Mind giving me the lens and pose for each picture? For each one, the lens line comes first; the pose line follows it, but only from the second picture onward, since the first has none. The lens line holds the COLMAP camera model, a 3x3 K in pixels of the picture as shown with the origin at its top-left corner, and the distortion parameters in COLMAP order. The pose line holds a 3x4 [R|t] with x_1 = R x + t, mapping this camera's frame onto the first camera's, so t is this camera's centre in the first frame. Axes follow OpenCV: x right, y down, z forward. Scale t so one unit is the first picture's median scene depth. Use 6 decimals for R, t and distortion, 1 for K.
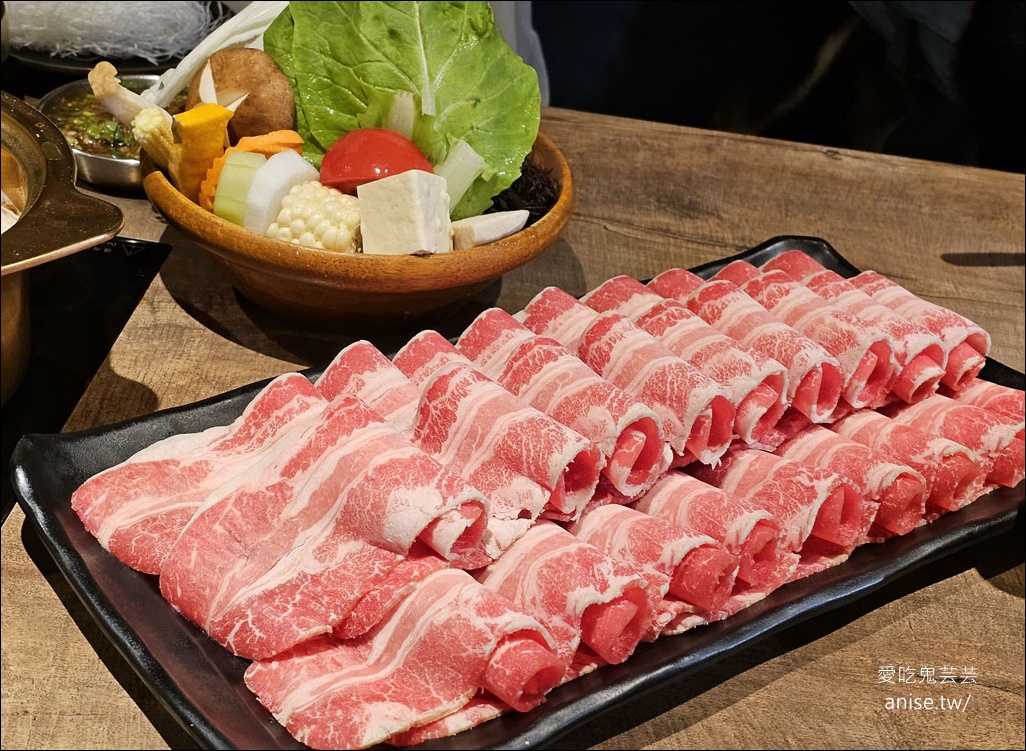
lens RADIAL K [[1583.8, 0, 513.0], [0, 1583.8, 375.5], [0, 0, 1]] dist [0.177425, -0.123485]
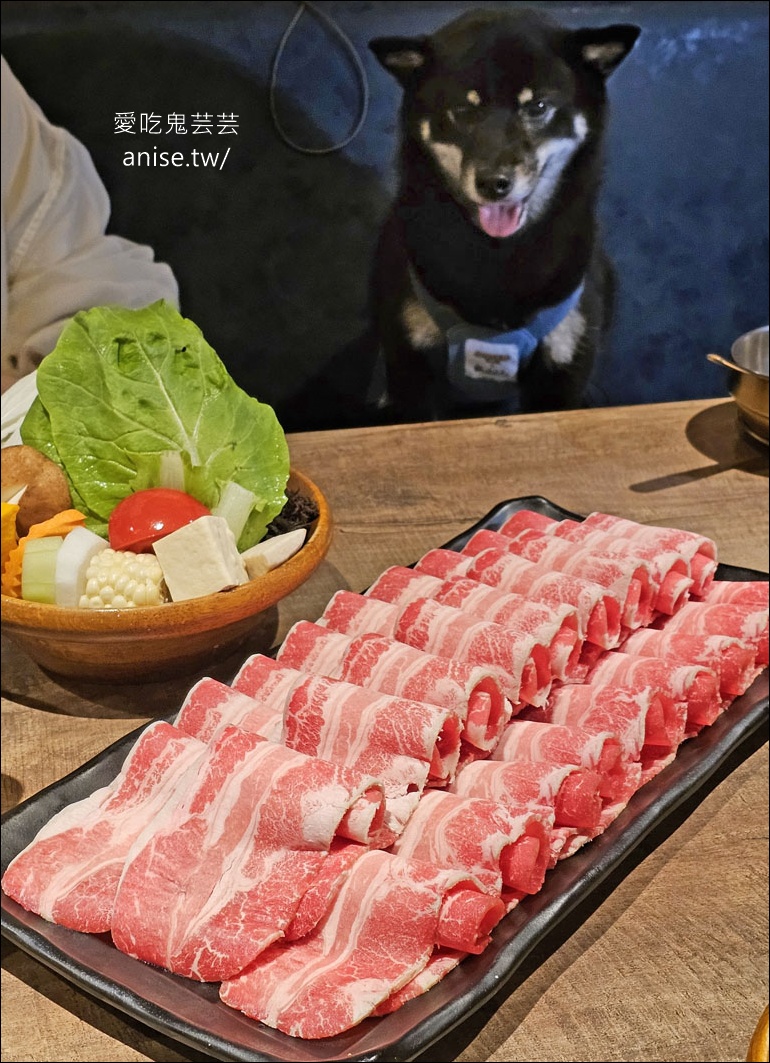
lens RADIAL K [[1619.5, 0, 369.2], [0, 1619.5, 529.8], [0, 0, 1]] dist [0.201206, -0.797834]
pose [[0.955990, -0.233335, 0.177872, -0.167403], [0.249460, 0.965543, -0.074131, -0.009716], [-0.154446, 0.115241, 0.981257, -0.127382]]
